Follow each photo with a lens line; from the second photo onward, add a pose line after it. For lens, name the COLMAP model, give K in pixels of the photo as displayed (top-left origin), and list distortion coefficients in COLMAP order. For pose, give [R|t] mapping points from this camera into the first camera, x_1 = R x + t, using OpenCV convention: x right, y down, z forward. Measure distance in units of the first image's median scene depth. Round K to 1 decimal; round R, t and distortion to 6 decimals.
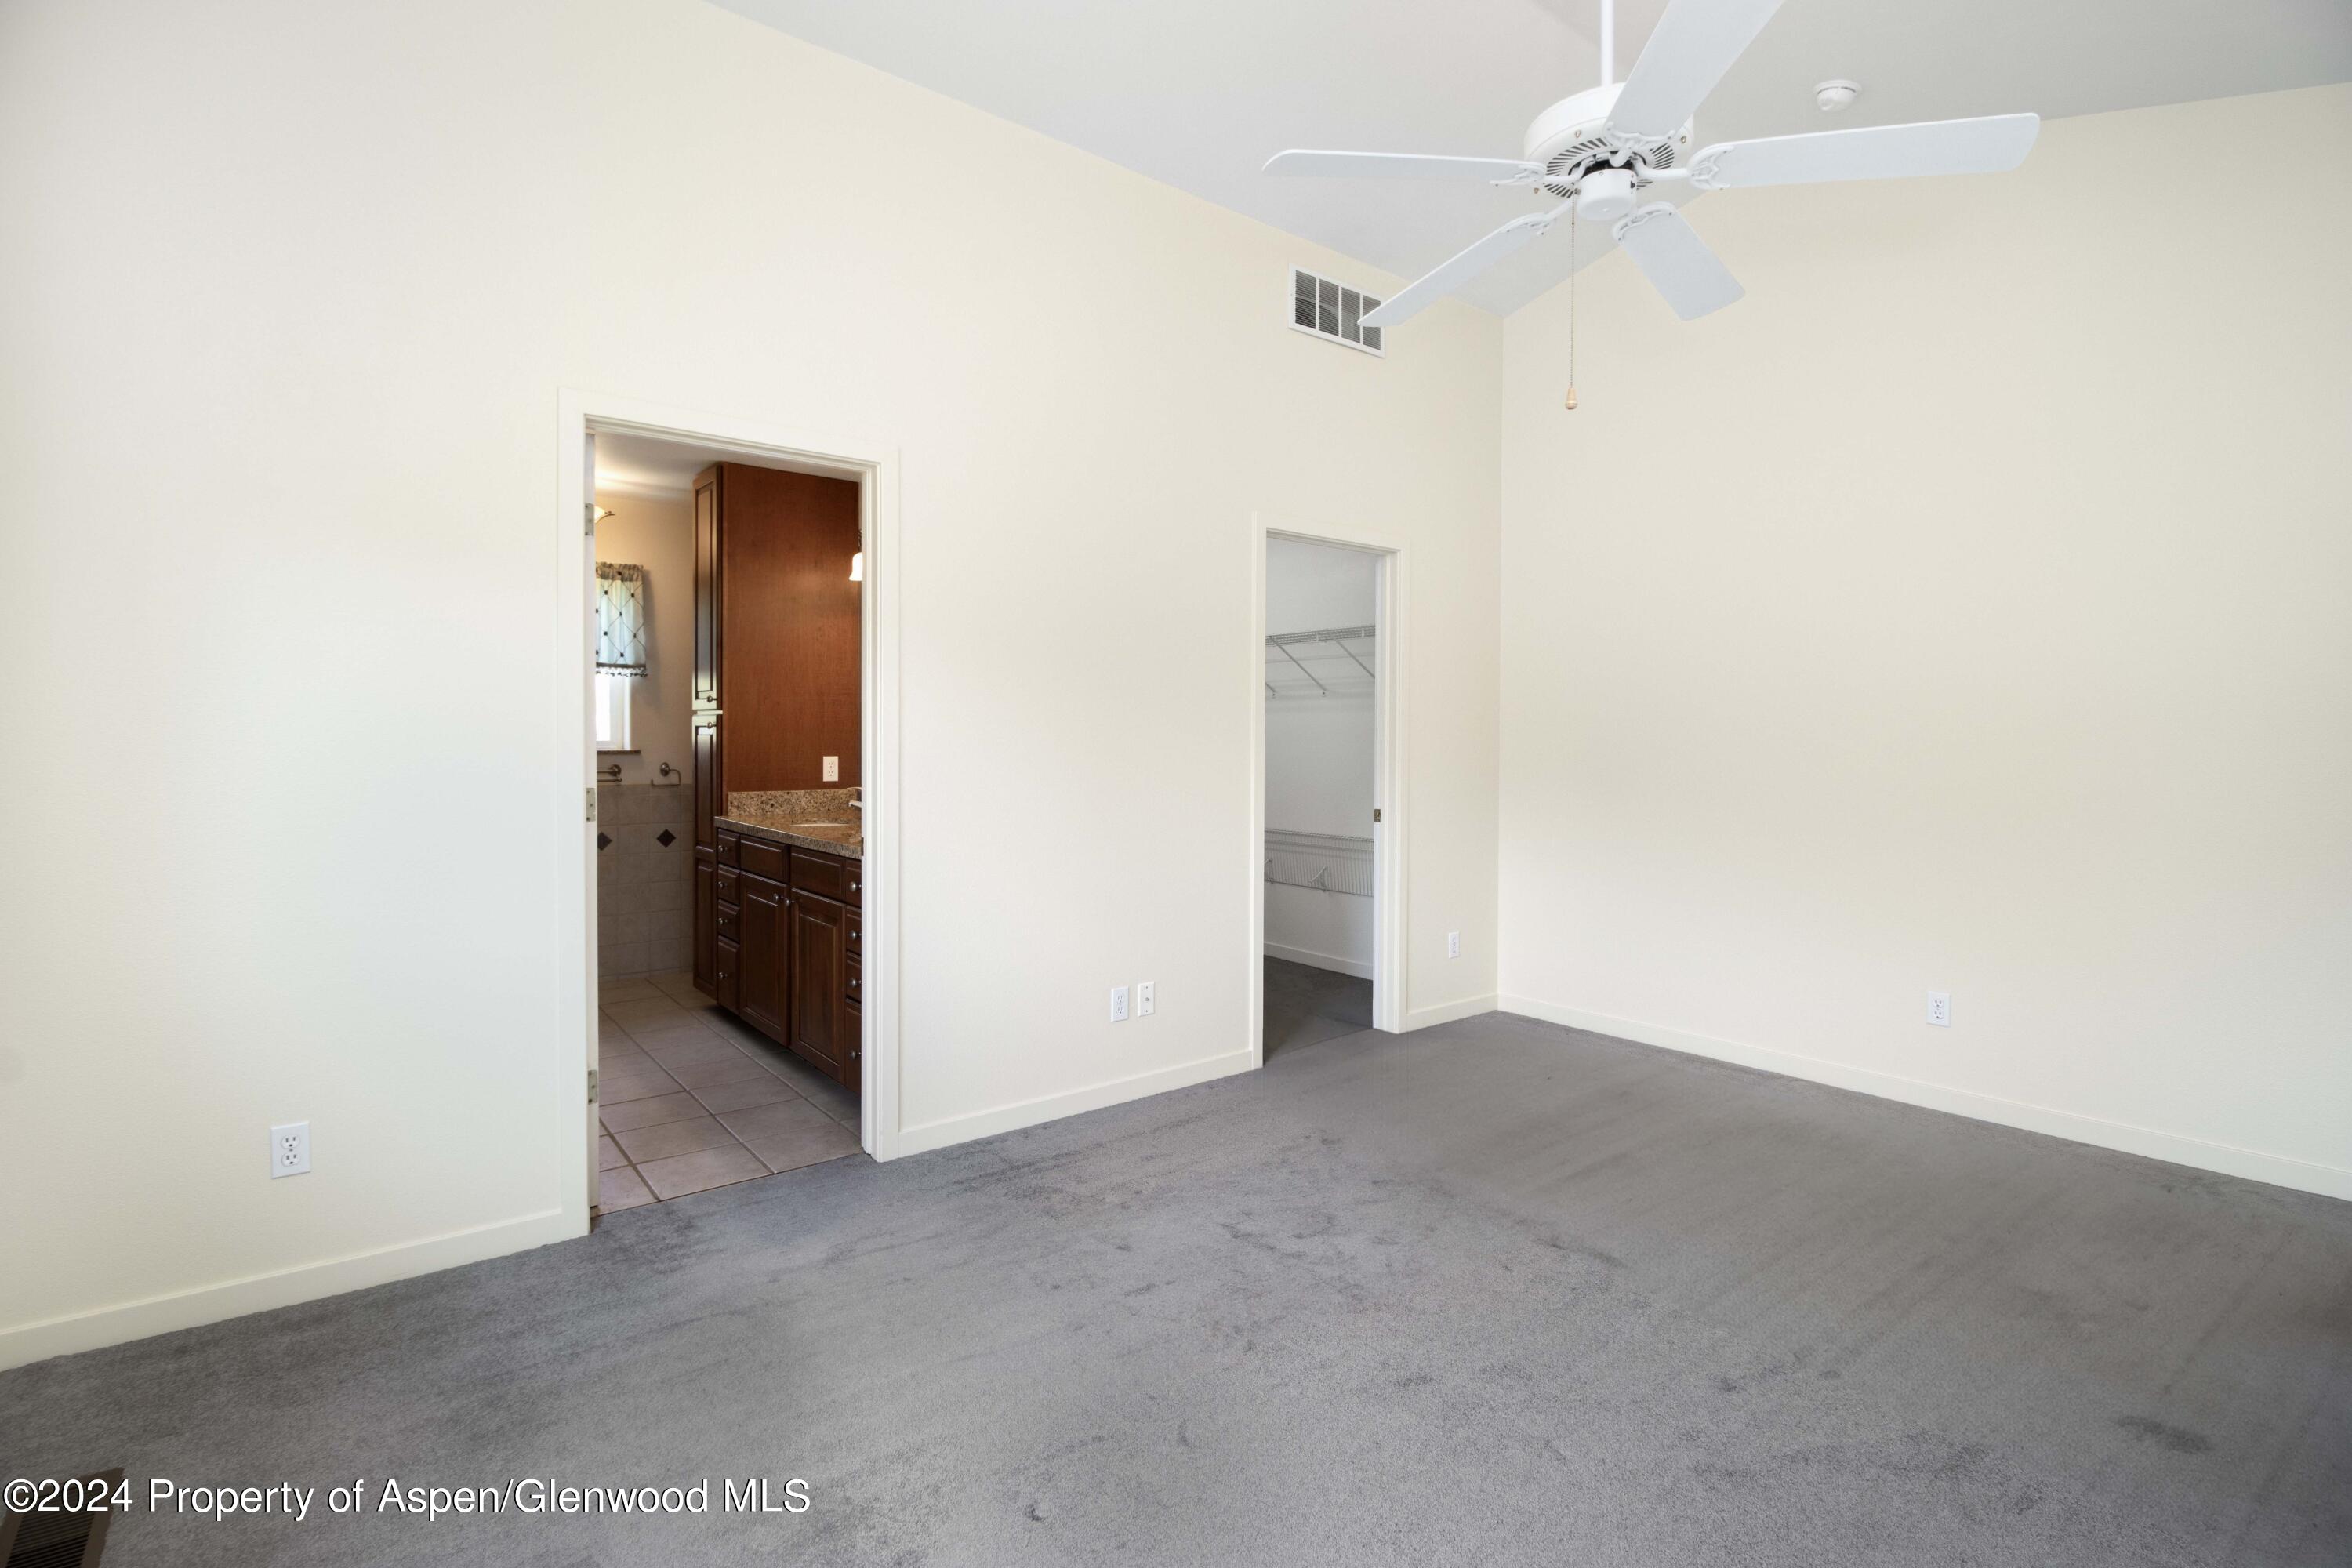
lens RADIAL K [[1103.7, 0, 1176.2], [0, 1103.7, 743.2], [0, 0, 1]] dist [-0.004537, -0.006602]
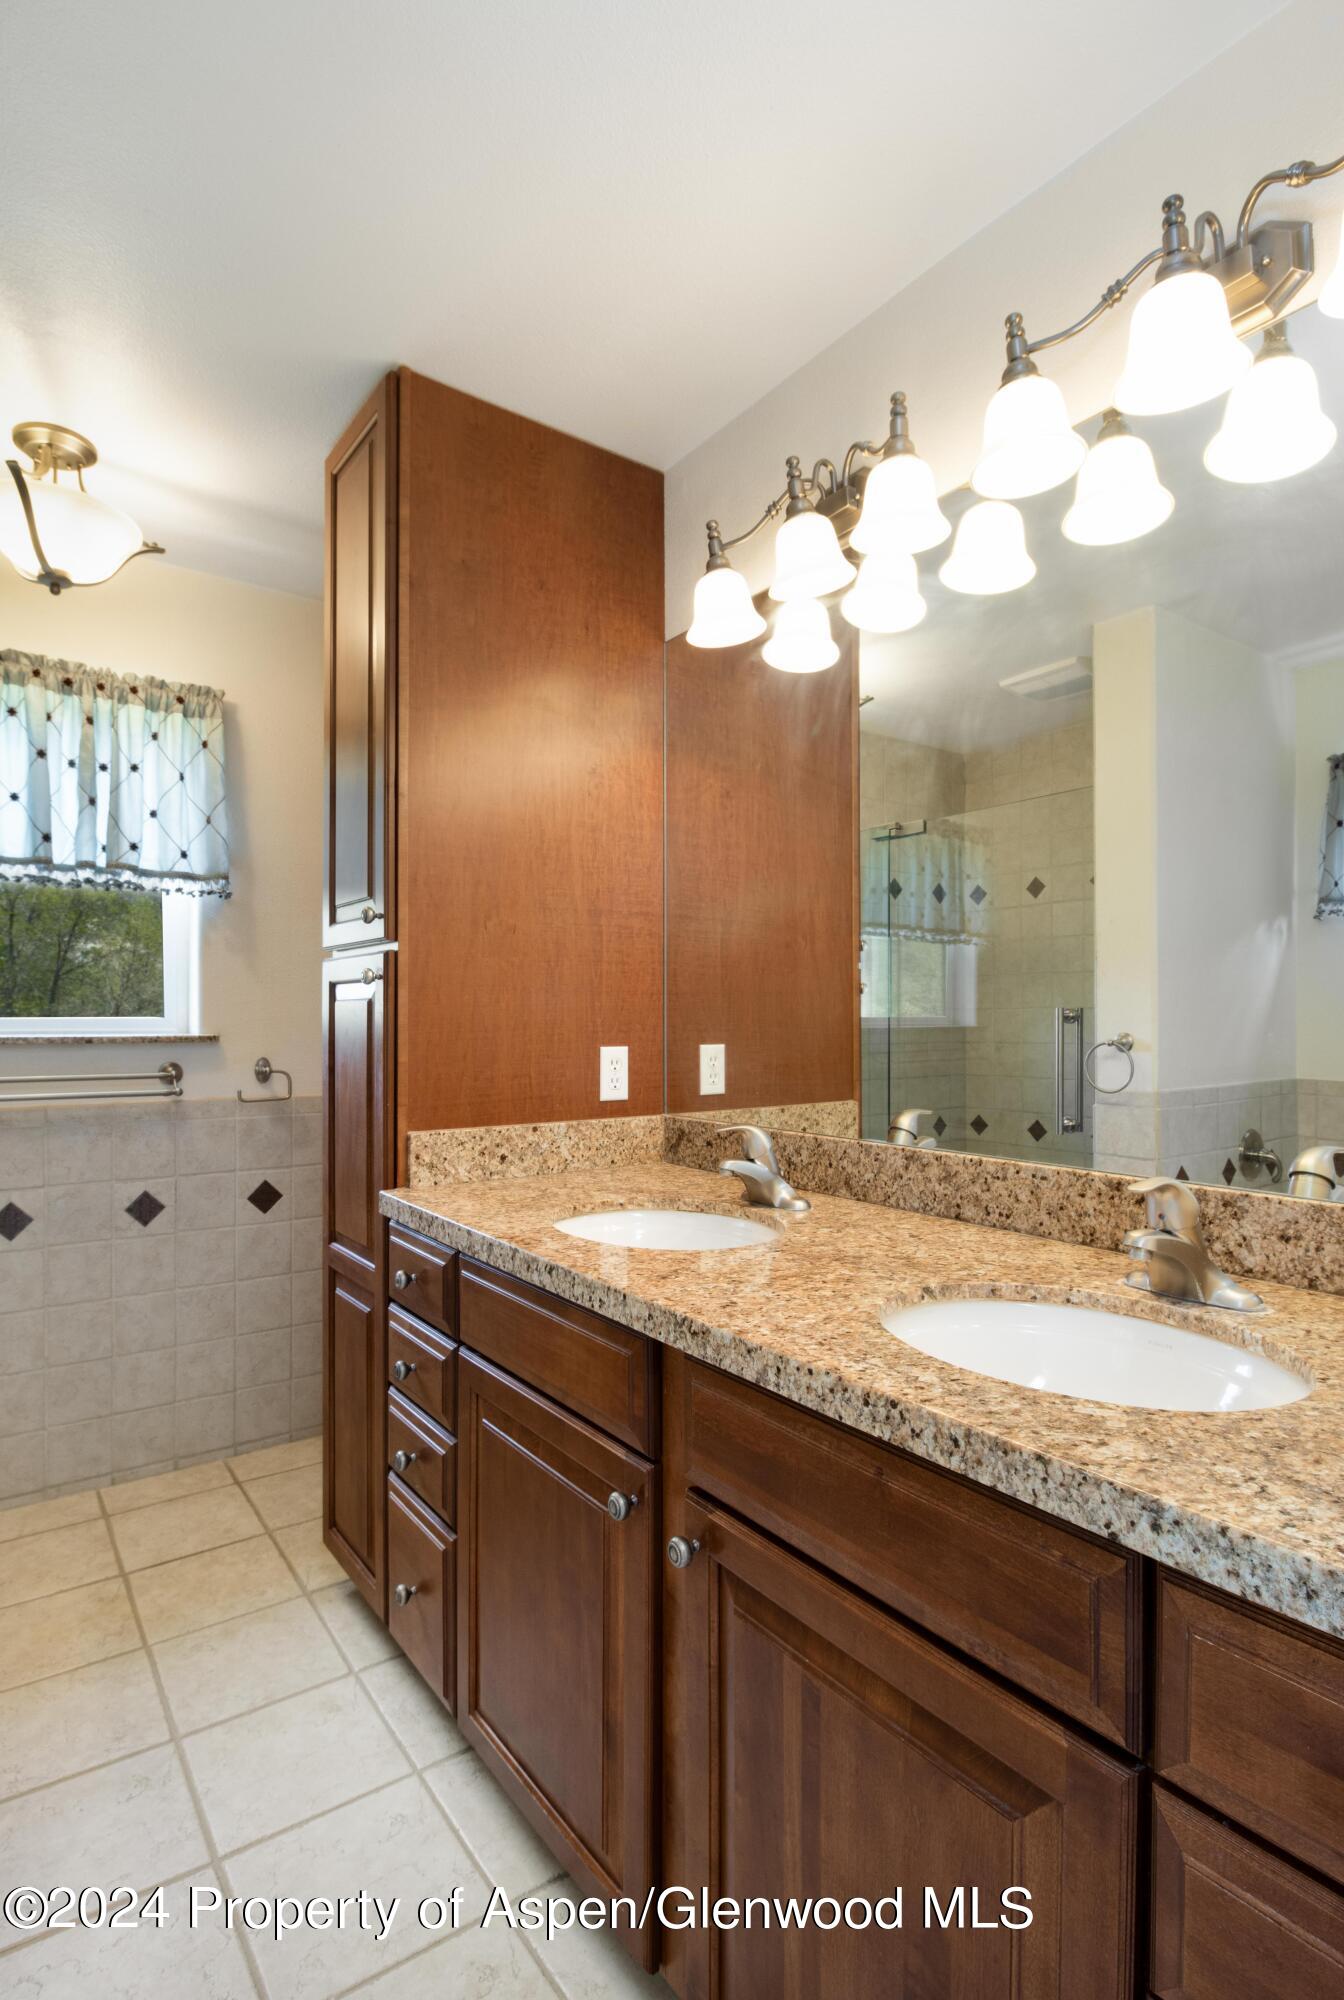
lens RADIAL K [[1046.2, 0, 672.7], [0, 1046.2, 1007.8], [0, 0, 1]] dist [0.000045, -0.000034]
pose [[0.998388, -0.005881, -0.056450, -0.266574], [0.004861, 0.999823, -0.018191, 0.003581], [0.056547, 0.017887, 0.998240, 0.567771]]
